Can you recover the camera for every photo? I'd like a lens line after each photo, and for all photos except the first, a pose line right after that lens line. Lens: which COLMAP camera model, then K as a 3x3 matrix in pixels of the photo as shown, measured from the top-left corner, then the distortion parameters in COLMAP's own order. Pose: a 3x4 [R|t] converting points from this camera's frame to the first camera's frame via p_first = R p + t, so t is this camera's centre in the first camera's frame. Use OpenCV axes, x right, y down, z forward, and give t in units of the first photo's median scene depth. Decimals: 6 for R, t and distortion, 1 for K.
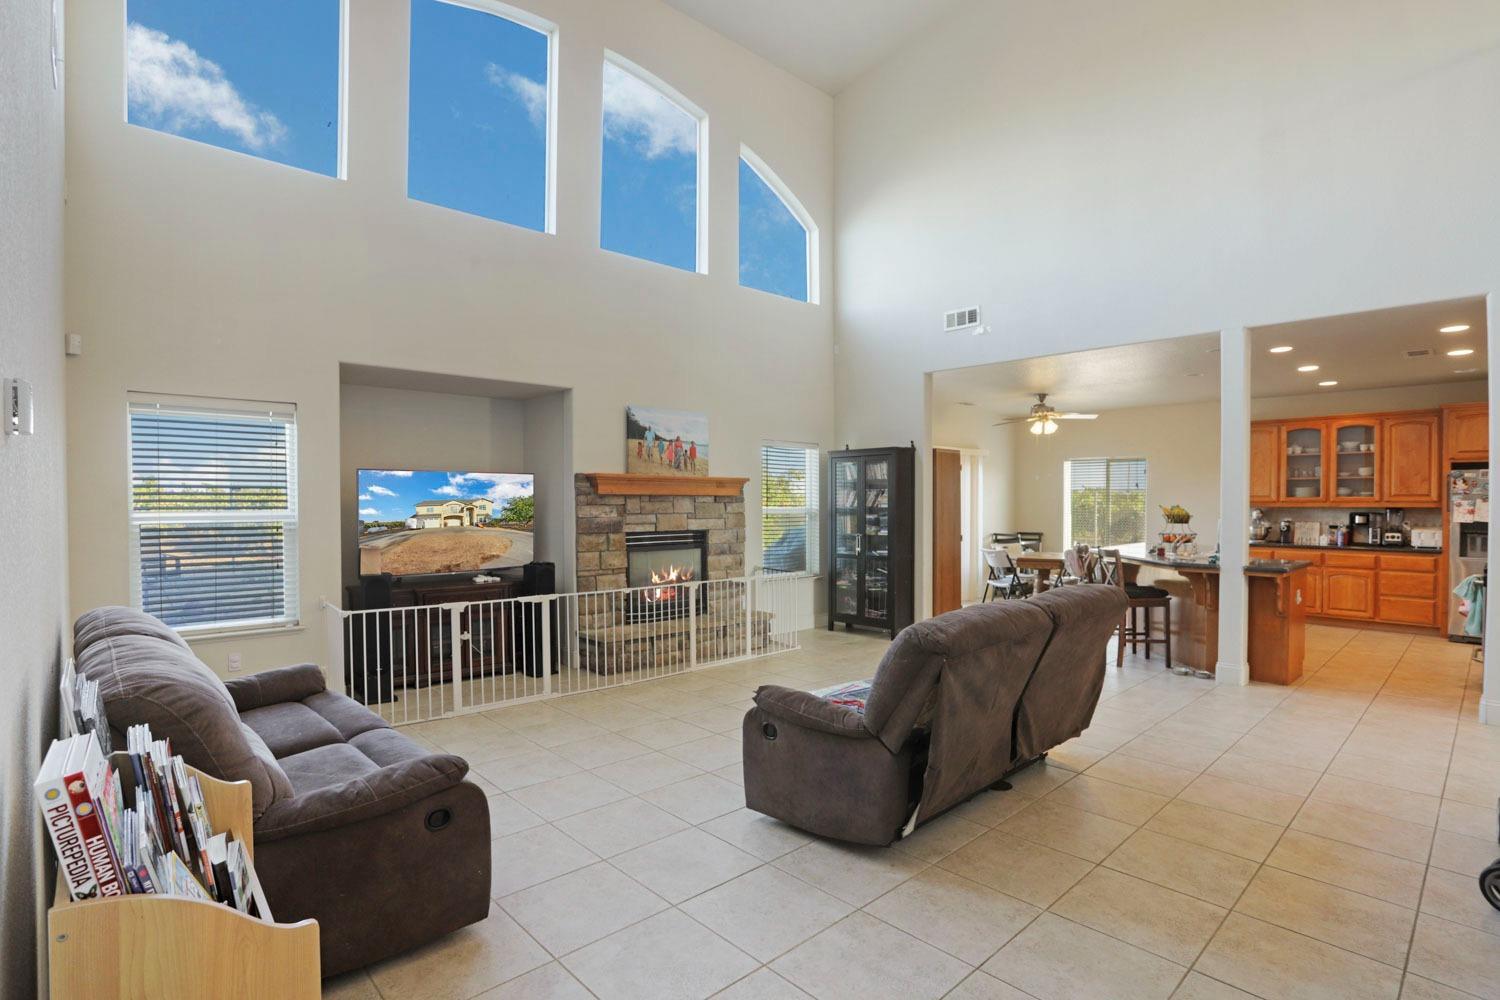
lens RADIAL K [[732.3, 0, 750.4], [0, 732.3, 513.5], [0, 0, 1]] dist [-0.019728, 0.000982]
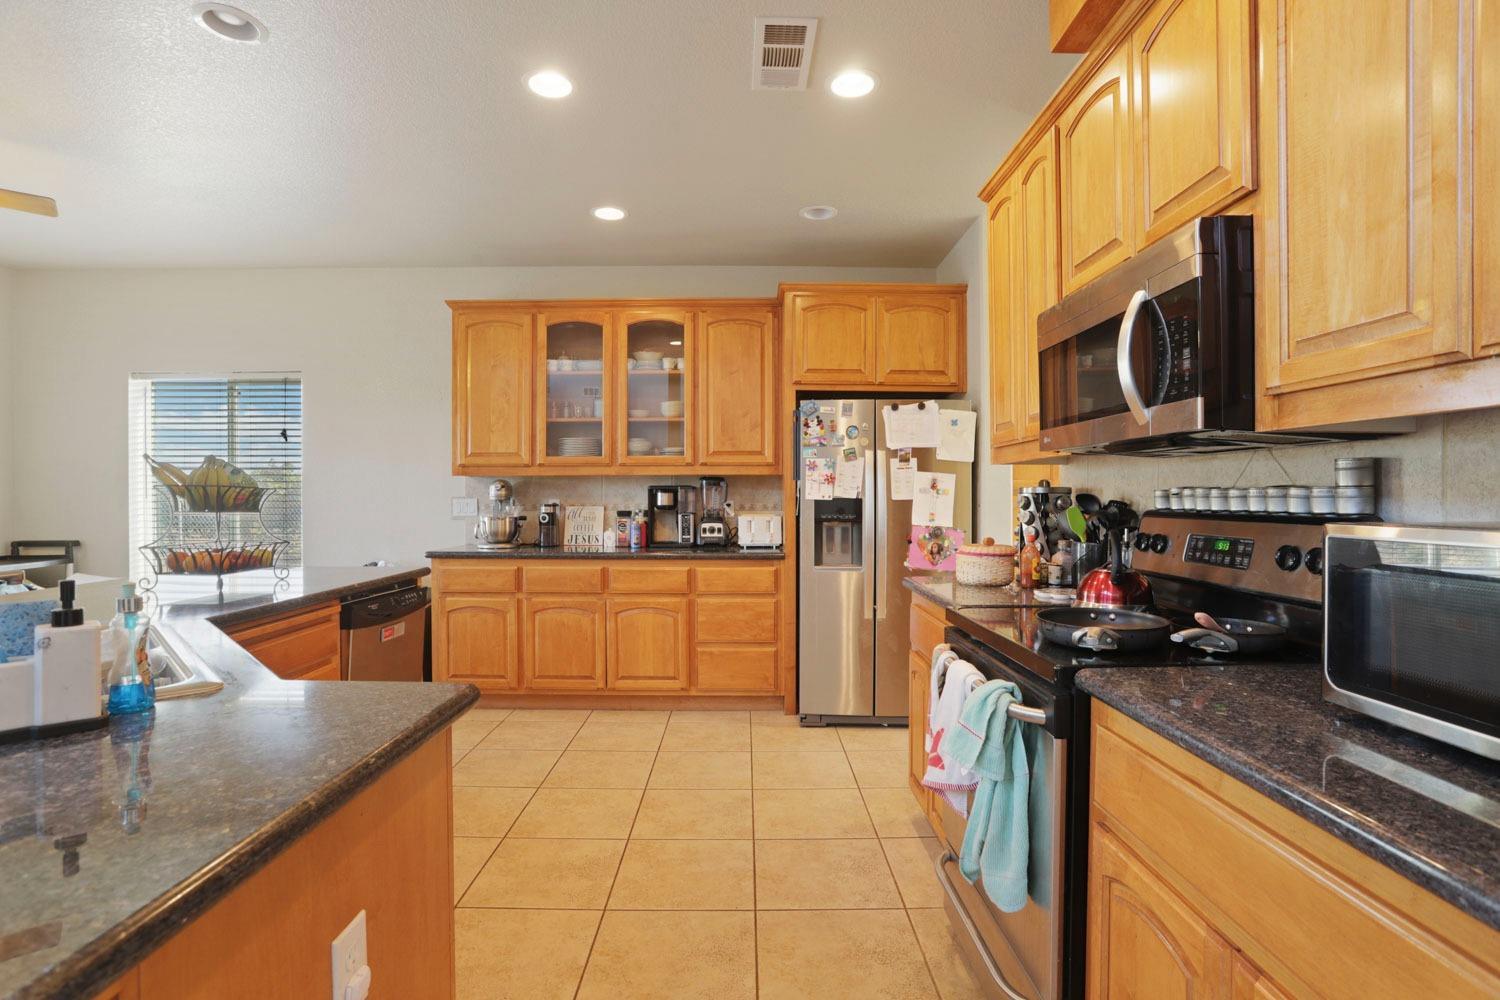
lens RADIAL K [[729.4, 0, 750.0], [0, 729.4, 500.0], [0, 0, 1]] dist [-0.000851, 0.000169]
pose [[0.684665, -0.004747, 0.728842, 0.506023], [0.012779, 0.999903, -0.005492, 0.013355], [-0.728746, 0.013074, 0.684660, 0.598423]]
